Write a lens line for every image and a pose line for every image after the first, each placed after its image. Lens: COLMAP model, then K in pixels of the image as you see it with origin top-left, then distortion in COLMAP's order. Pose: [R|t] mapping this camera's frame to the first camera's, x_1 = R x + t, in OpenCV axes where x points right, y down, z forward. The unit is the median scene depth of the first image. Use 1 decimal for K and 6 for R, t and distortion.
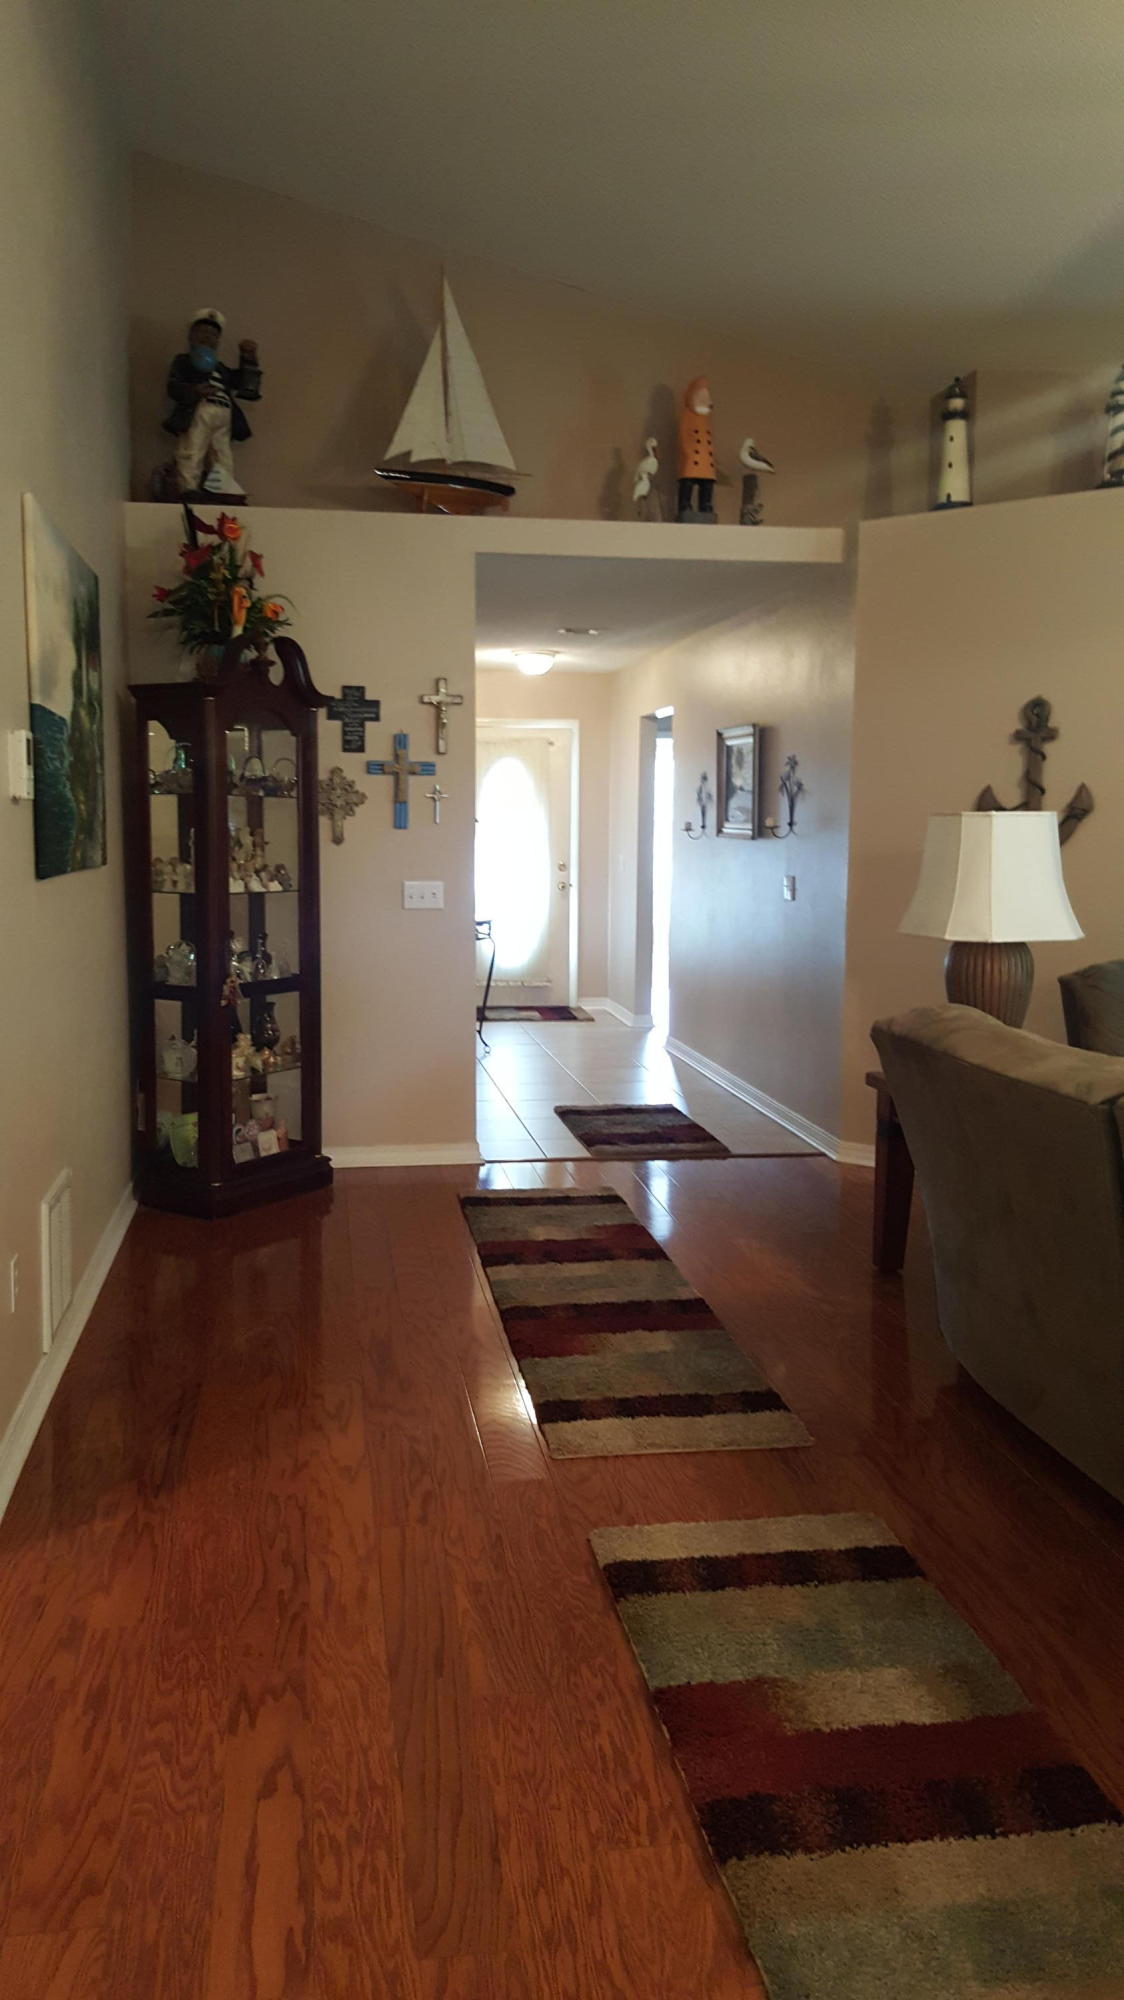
lens RADIAL K [[1473.9, 0, 554.9], [0, 1473.9, 972.6], [0, 0, 1]] dist [0.146454, -0.240778]
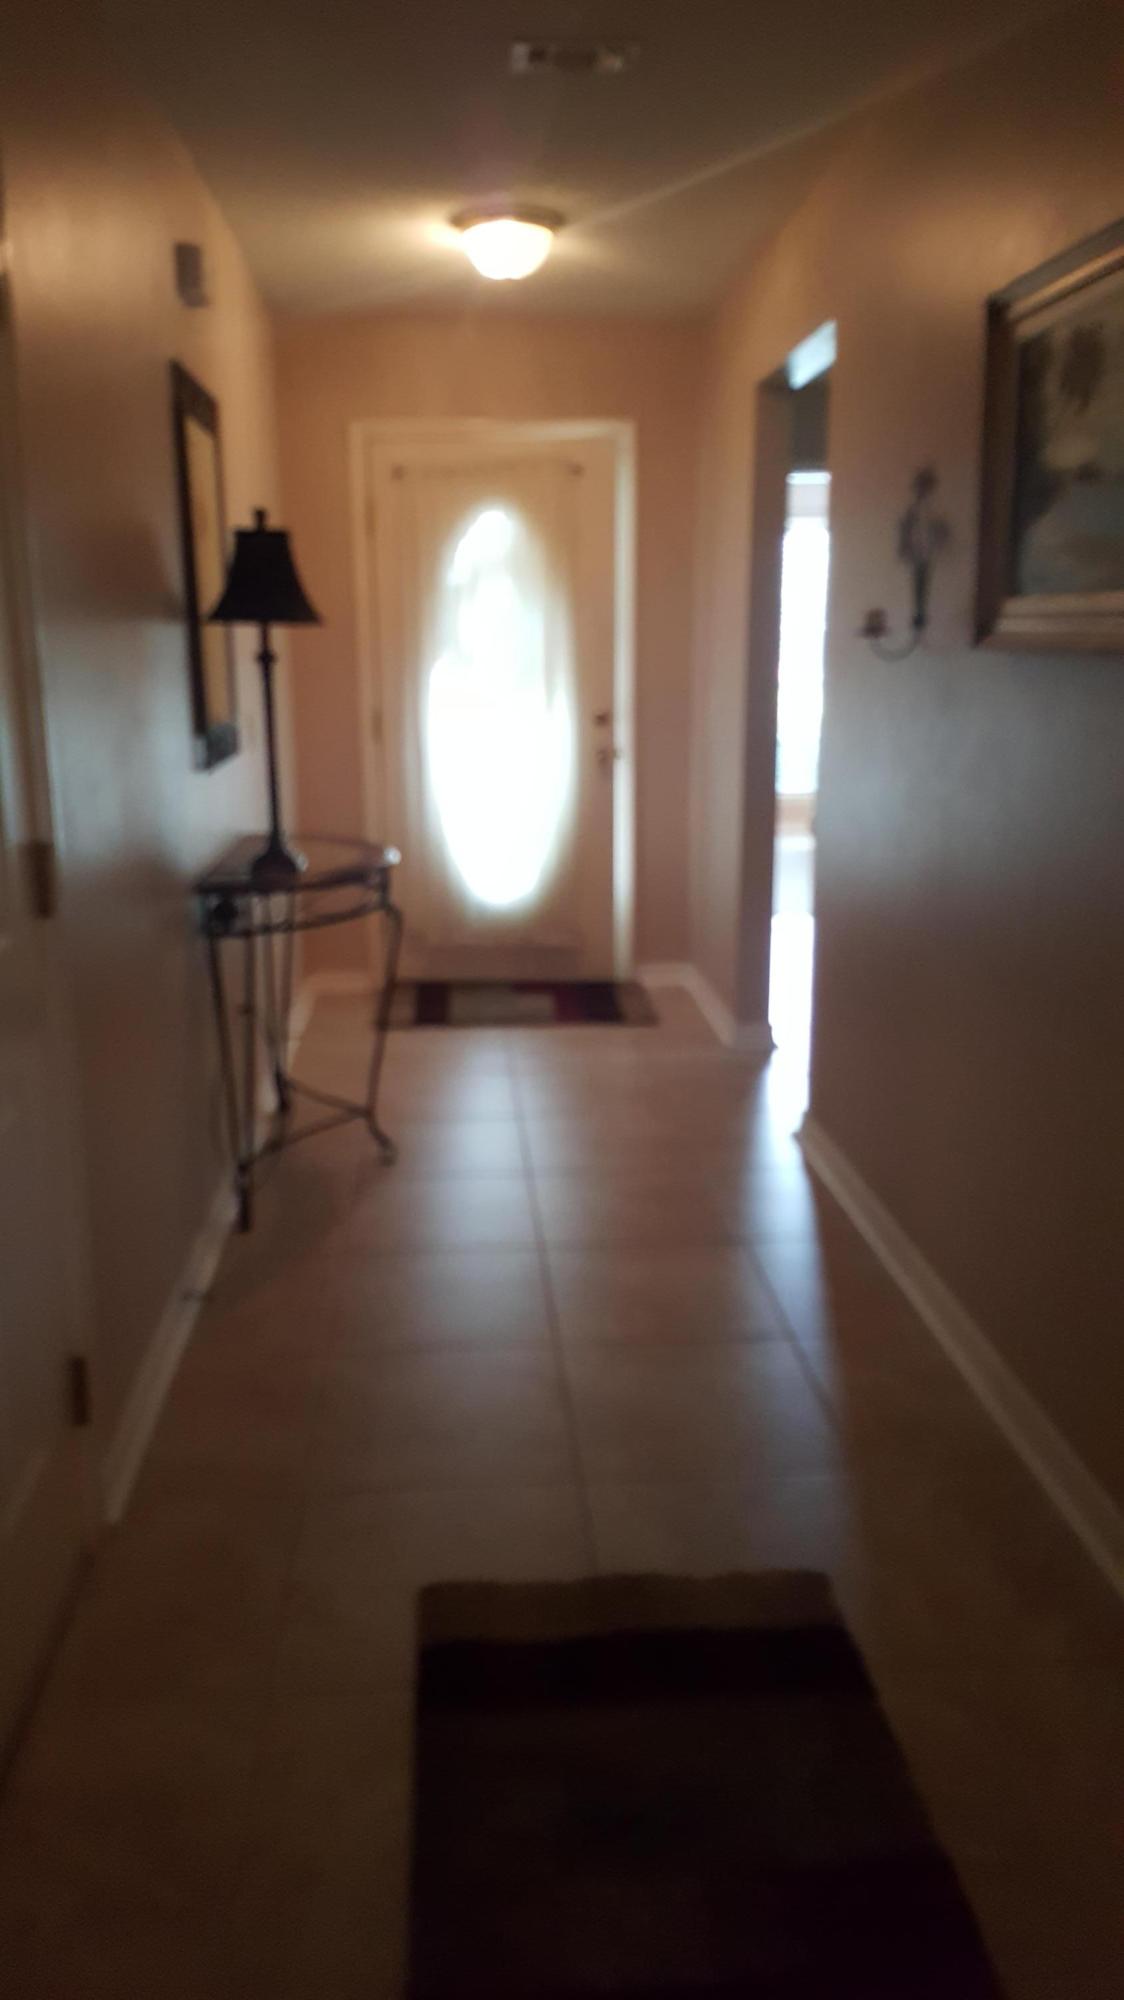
lens RADIAL K [[1473.9, 0, 554.9], [0, 1473.9, 972.6], [0, 0, 1]] dist [0.146454, -0.240778]
pose [[0.996453, 0.006437, -0.083902, 0.086930], [0.002879, 0.993878, 0.110442, -0.108906], [0.084099, -0.110292, 0.990335, 1.249803]]
